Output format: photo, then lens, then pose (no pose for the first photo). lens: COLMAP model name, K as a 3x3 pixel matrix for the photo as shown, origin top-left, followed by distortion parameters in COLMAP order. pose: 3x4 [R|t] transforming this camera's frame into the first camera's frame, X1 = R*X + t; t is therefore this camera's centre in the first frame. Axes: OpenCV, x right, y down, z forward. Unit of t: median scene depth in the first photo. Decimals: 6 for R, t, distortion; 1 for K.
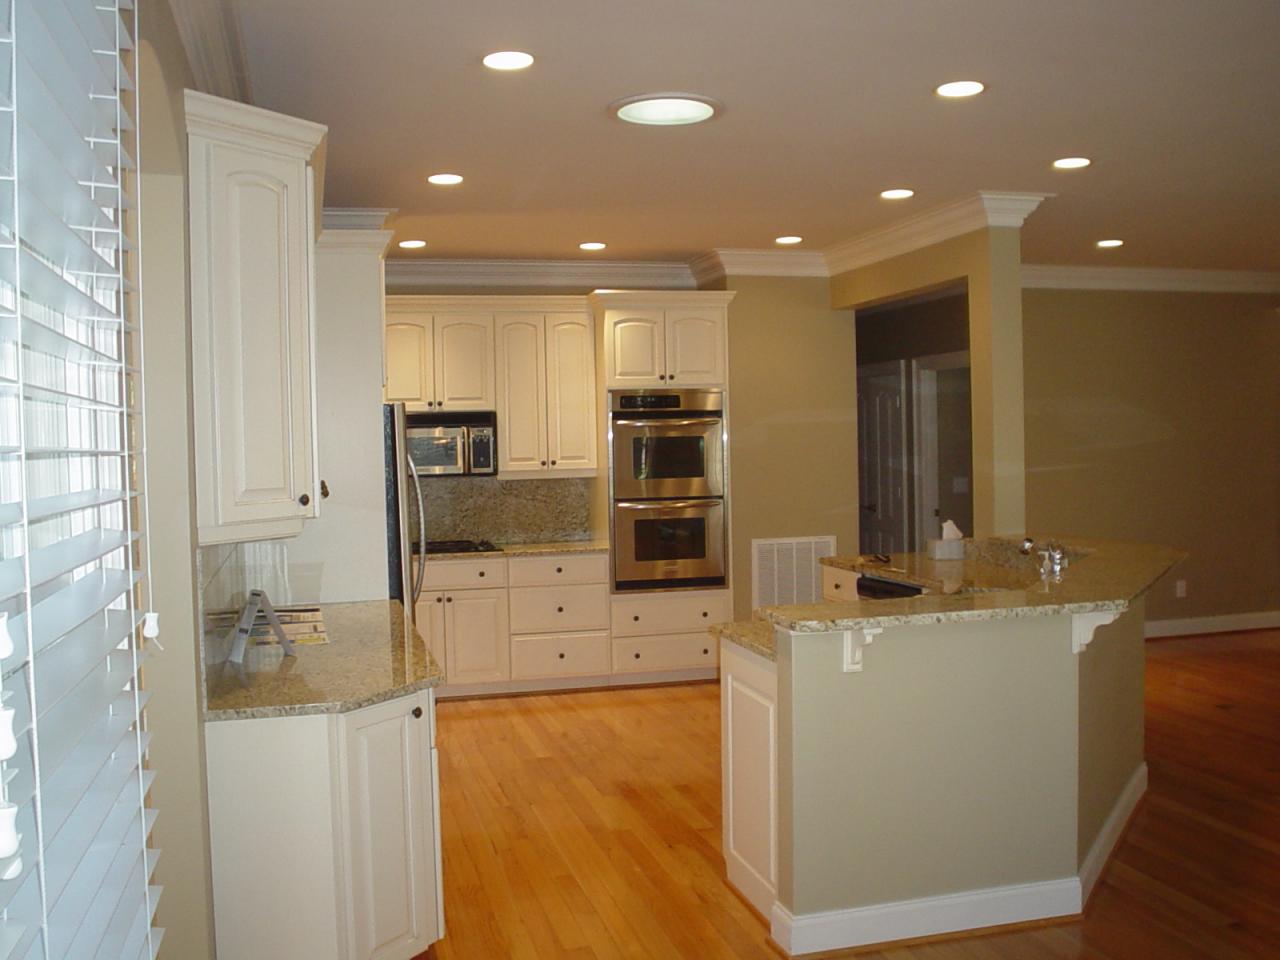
lens RADIAL K [[1241.7, 0, 640.0], [0, 1241.7, 480.0], [0, 0, 1]] dist [-0.102483, -0.002366]
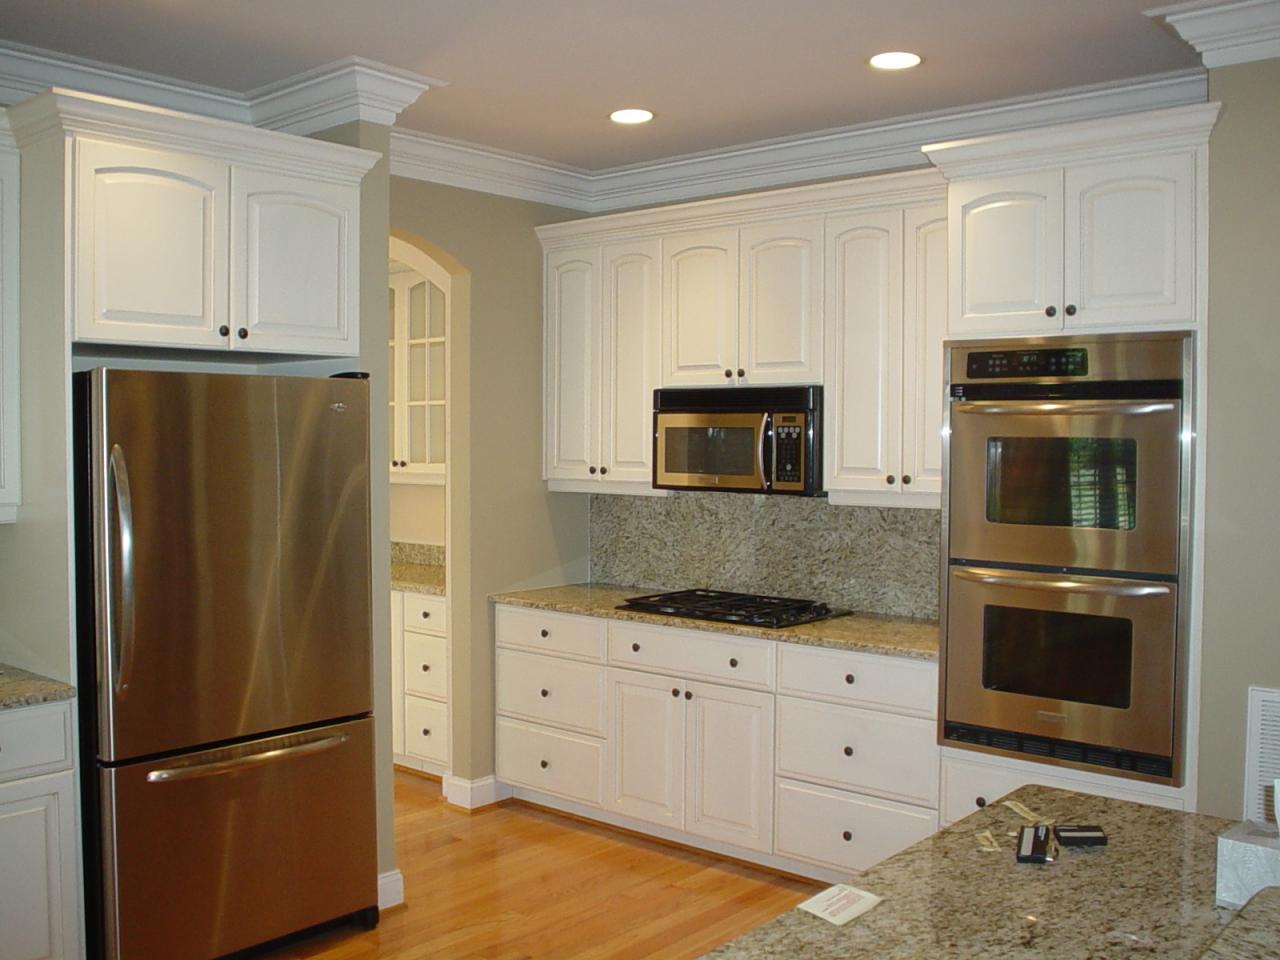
lens RADIAL K [[1241.7, 0, 640.0], [0, 1241.7, 480.0], [0, 0, 1]] dist [-0.102483, -0.002366]
pose [[0.566361, 0.053851, -0.822396, 0.314564], [-0.042187, 0.998449, 0.036326, -0.029087], [0.823077, 0.014121, 0.567754, 0.606976]]
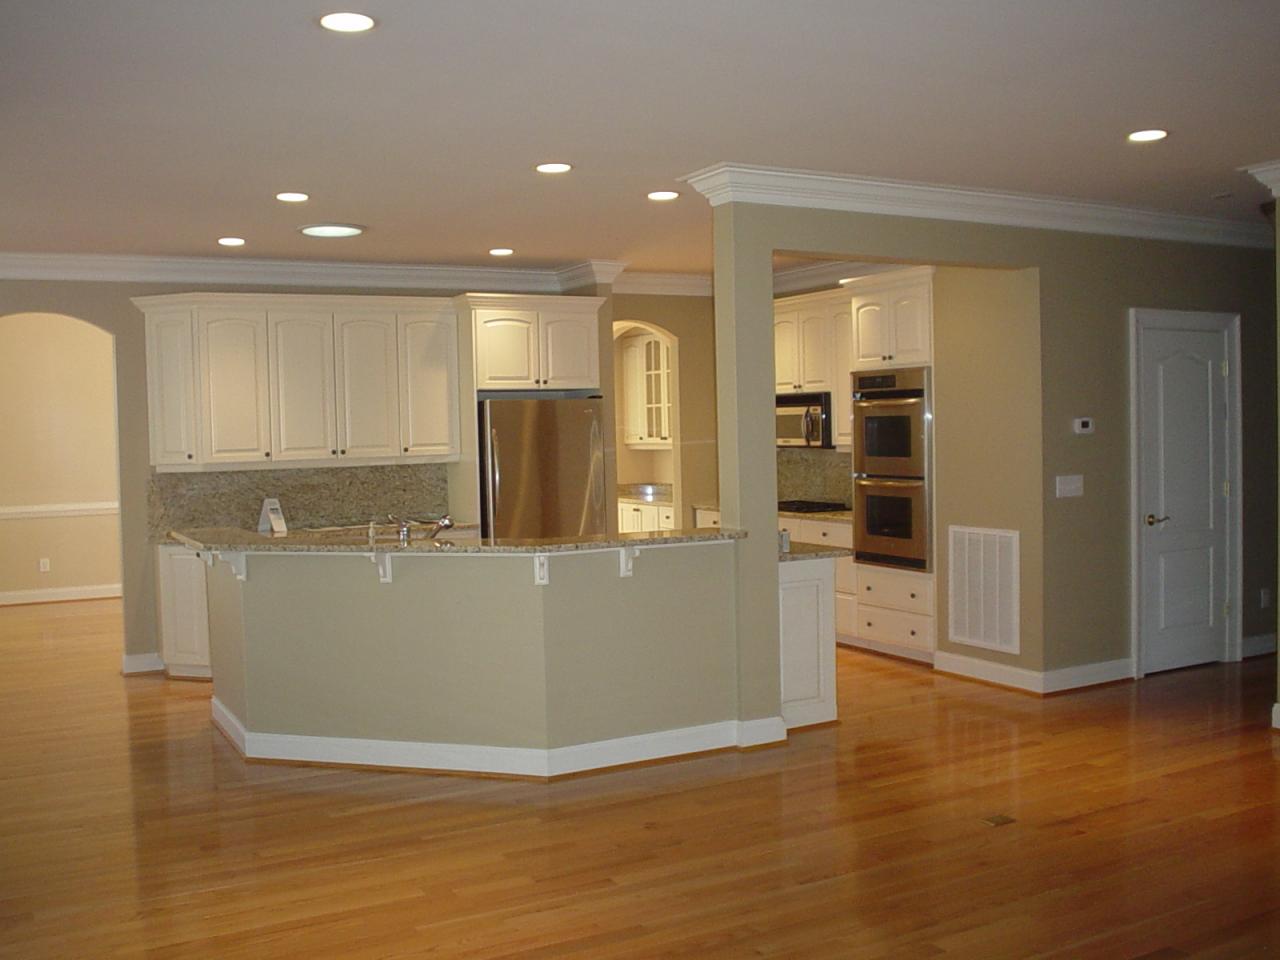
lens RADIAL K [[1241.7, 0, 640.0], [0, 1241.7, 480.0], [0, 0, 1]] dist [-0.102483, -0.002366]
pose [[0.242525, 0.058166, -0.968400, 0.958407], [-0.013524, 0.998307, 0.056576, -0.037109], [0.970051, -0.000625, 0.242901, 0.555303]]
